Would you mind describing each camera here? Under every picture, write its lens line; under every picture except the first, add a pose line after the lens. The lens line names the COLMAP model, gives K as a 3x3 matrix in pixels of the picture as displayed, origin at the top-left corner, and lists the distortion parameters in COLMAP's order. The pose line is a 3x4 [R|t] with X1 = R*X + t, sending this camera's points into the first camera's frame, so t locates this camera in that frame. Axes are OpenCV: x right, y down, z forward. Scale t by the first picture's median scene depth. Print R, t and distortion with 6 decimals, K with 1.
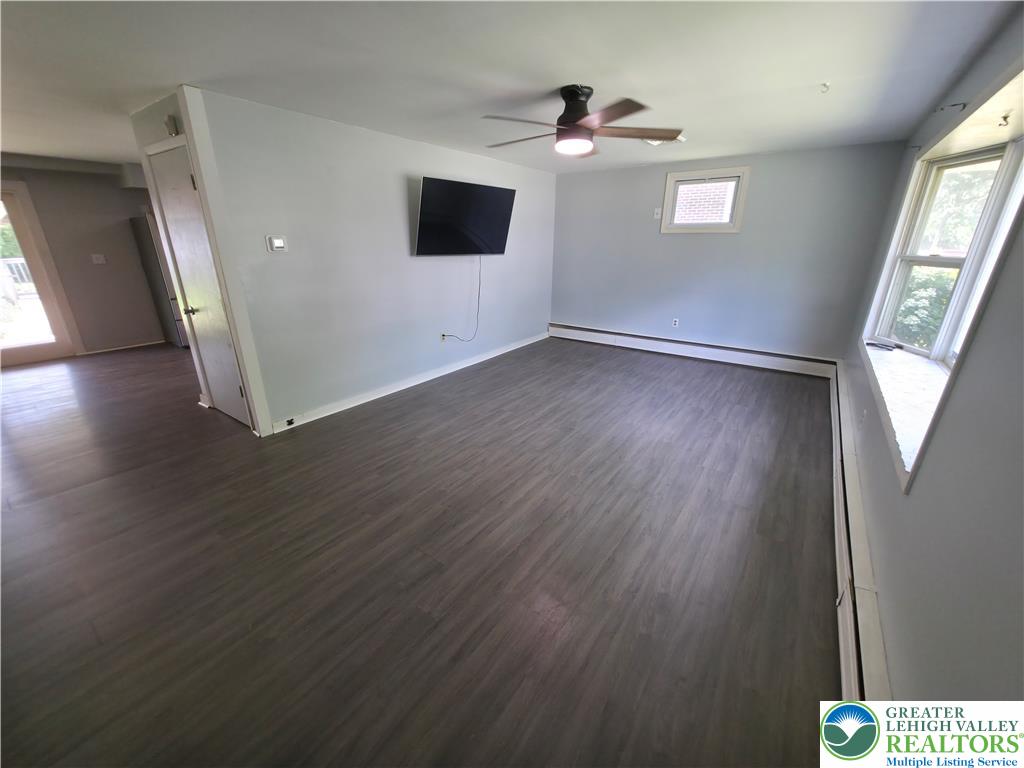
lens RADIAL K [[409.4, 0, 513.0], [0, 409.4, 385.1], [0, 0, 1]] dist [-0.001659, 0.000109]
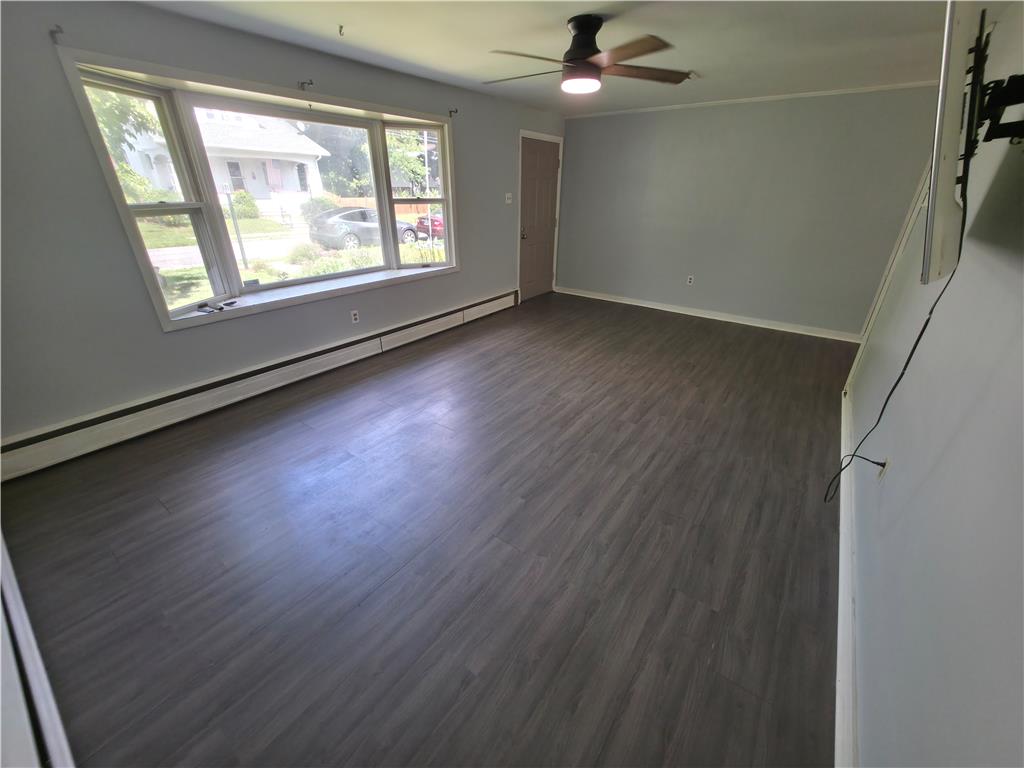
lens RADIAL K [[409.4, 0, 510.3], [0, 409.4, 386.8], [0, 0, 1]] dist [-0.001659, 0.000109]
pose [[-0.999871, -0.007797, 0.014068, 0.208897], [0.004625, 0.698345, 0.715747, -0.570665], [-0.015405, 0.715719, -0.698218, 1.586409]]
